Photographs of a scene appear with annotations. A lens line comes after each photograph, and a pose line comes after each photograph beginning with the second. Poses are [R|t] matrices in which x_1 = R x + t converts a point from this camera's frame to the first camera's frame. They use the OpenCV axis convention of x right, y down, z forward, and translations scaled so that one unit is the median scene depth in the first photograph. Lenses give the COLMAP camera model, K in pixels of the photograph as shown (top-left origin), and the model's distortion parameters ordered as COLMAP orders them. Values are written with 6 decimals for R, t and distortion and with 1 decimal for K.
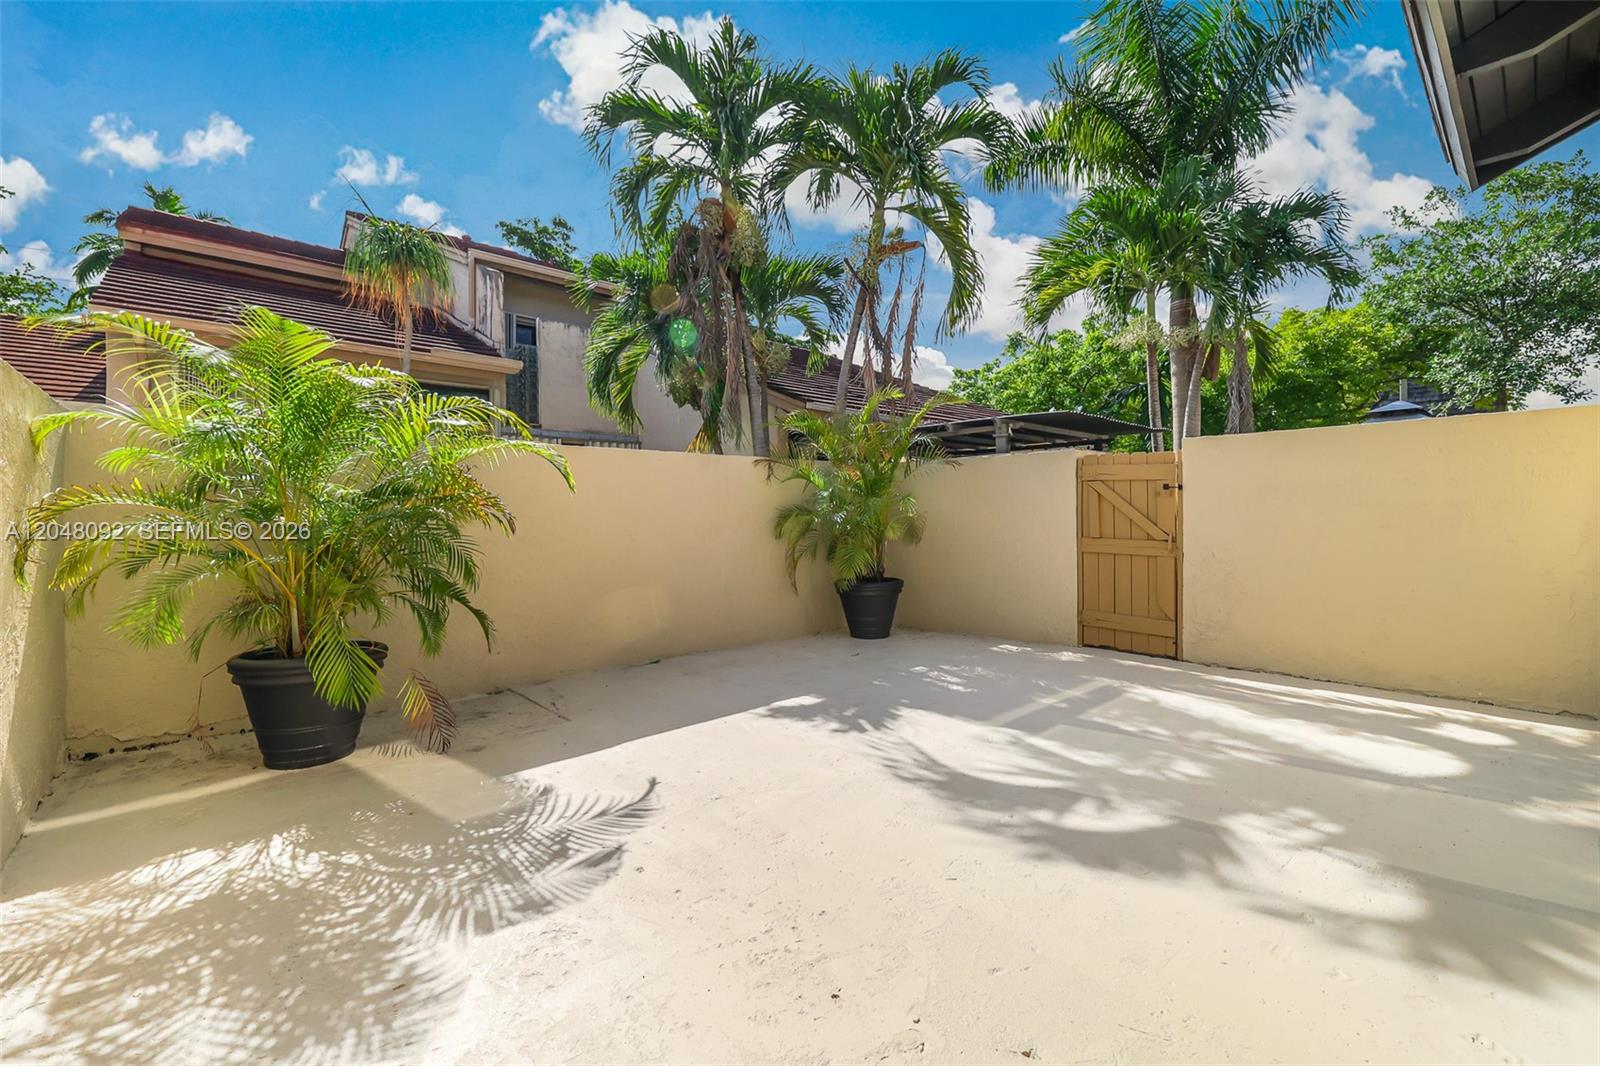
lens RADIAL K [[665.7, 0, 795.3], [0, 665.7, 520.0], [0, 0, 1]] dist [0.000908, -0.000132]
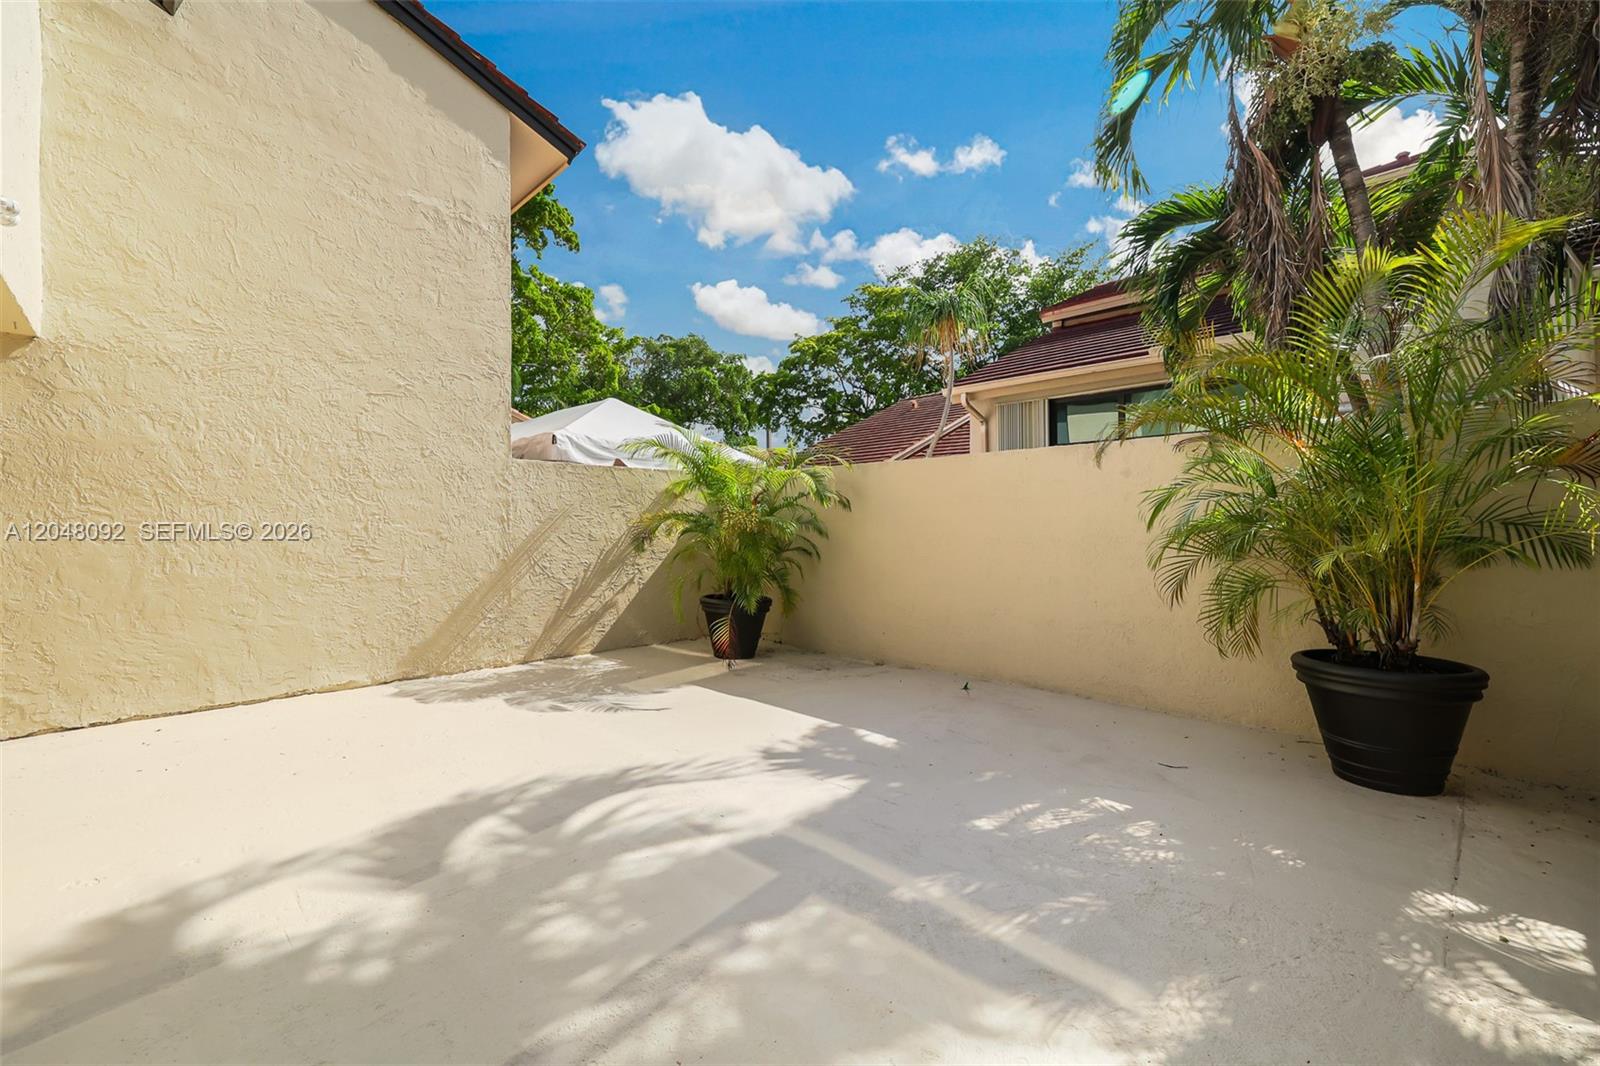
lens RADIAL K [[665.7, 0, 795.3], [0, 665.7, 520.0], [0, 0, 1]] dist [0.000908, -0.000132]
pose [[0.025771, 0.002662, -0.999664, 1.207509], [0.009585, 0.999950, 0.002910, -0.037115], [0.999622, -0.009656, 0.025744, 1.161984]]
